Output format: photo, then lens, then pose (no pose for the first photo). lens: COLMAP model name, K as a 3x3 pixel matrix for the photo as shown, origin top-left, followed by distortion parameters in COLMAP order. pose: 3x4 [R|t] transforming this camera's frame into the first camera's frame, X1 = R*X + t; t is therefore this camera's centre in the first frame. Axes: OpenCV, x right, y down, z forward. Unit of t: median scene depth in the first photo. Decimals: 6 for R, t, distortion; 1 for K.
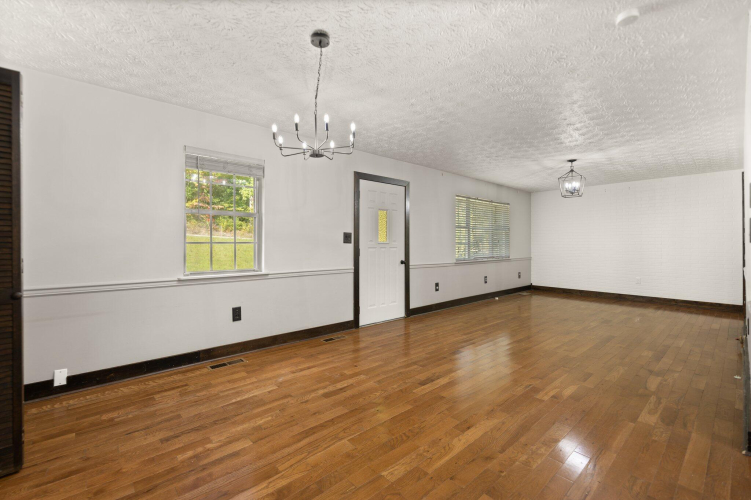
lens RADIAL K [[329.2, 0, 368.5], [0, 329.2, 243.9], [0, 0, 1]] dist [-0.001095, -0.000308]
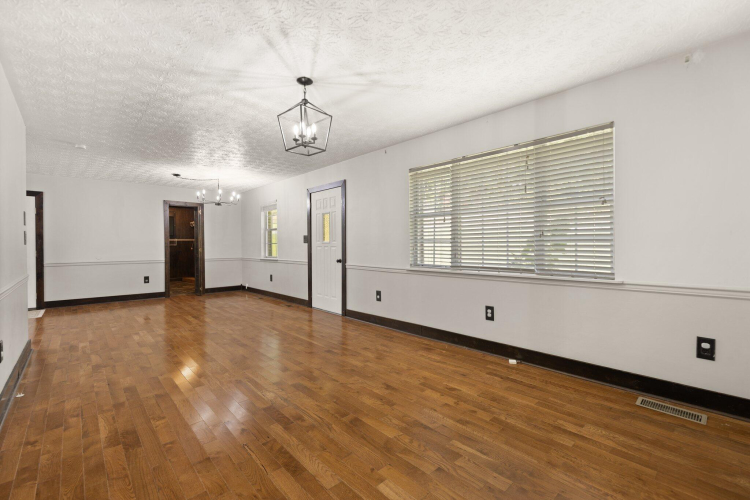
lens RADIAL K [[328.8, 0, 368.0], [0, 328.8, 243.9], [0, 0, 1]] dist [-0.001095, -0.000308]
pose [[0.009027, -0.005853, -0.999942, 1.115039], [0.004227, 0.999974, -0.005815, 0.009434], [0.999950, -0.004174, 0.009052, 1.067801]]
